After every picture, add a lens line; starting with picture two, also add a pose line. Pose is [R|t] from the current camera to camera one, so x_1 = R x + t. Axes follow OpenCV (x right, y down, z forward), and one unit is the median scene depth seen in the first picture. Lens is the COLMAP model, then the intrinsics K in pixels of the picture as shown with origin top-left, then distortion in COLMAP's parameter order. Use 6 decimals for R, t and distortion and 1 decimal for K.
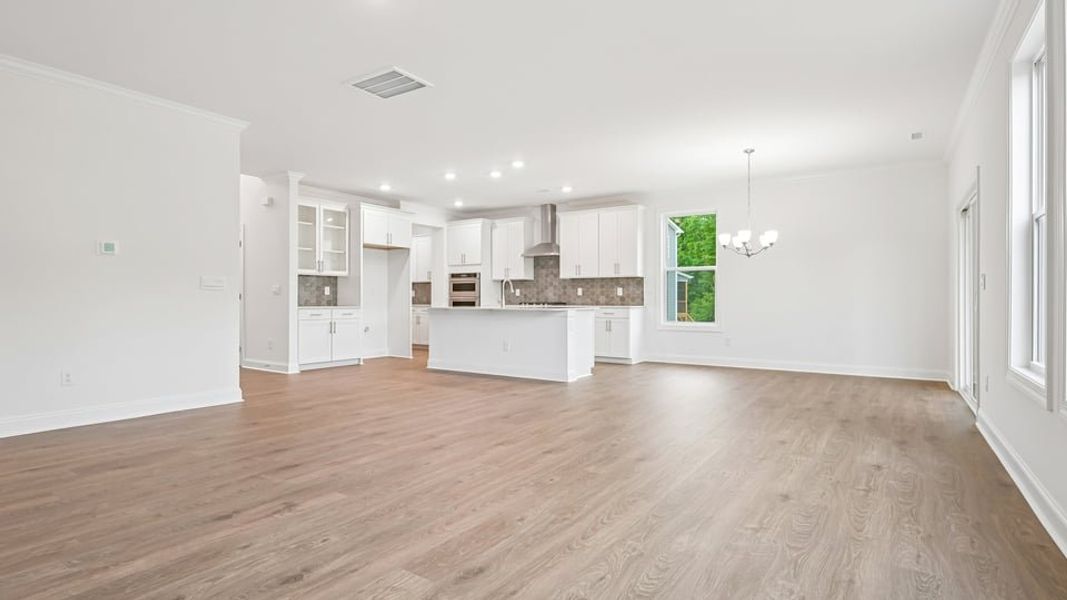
lens RADIAL K [[517.6, 0, 530.1], [0, 517.6, 299.5], [0, 0, 1]] dist [-0.005542, 0.000136]
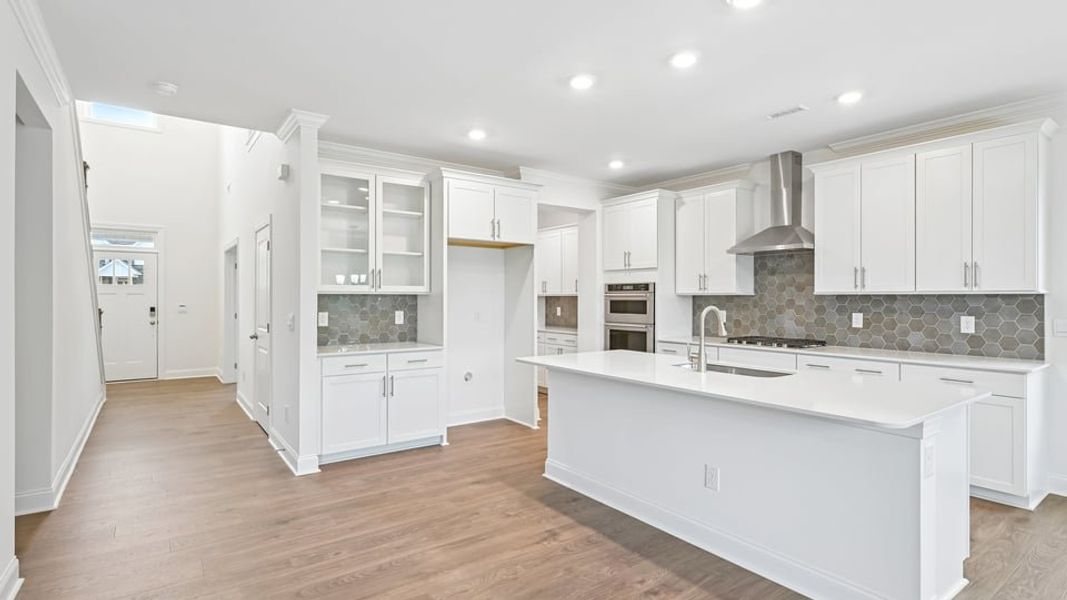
lens RADIAL K [[517.6, 0, 537.4], [0, 517.6, 300.1], [0, 0, 1]] dist [-0.005542, 0.000136]
pose [[0.943885, 0.001714, -0.330269, -0.033126], [-0.000827, 0.999996, 0.002827, -0.038764], [0.330272, -0.002396, 0.943883, 0.464421]]
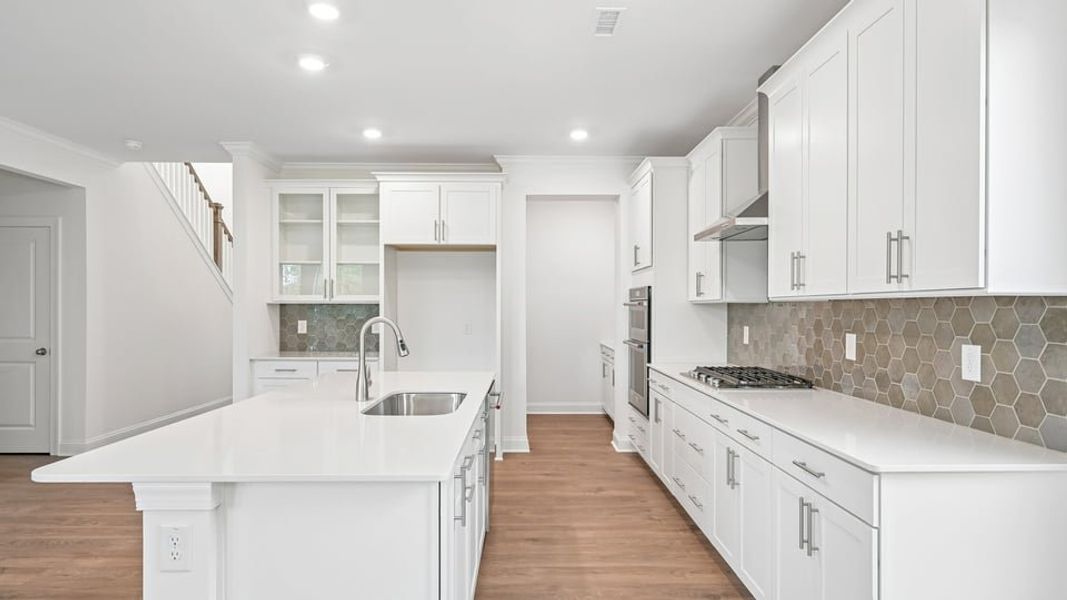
lens RADIAL K [[581.6, 0, 531.7], [0, 581.6, 310.6], [0, 0, 1]] dist [-0.003944, -0.000864]
pose [[0.580825, 0.004099, -0.814018, 0.270458], [-0.001138, 0.999990, 0.004223, -0.038662], [0.814027, -0.001526, 0.580824, 0.735724]]
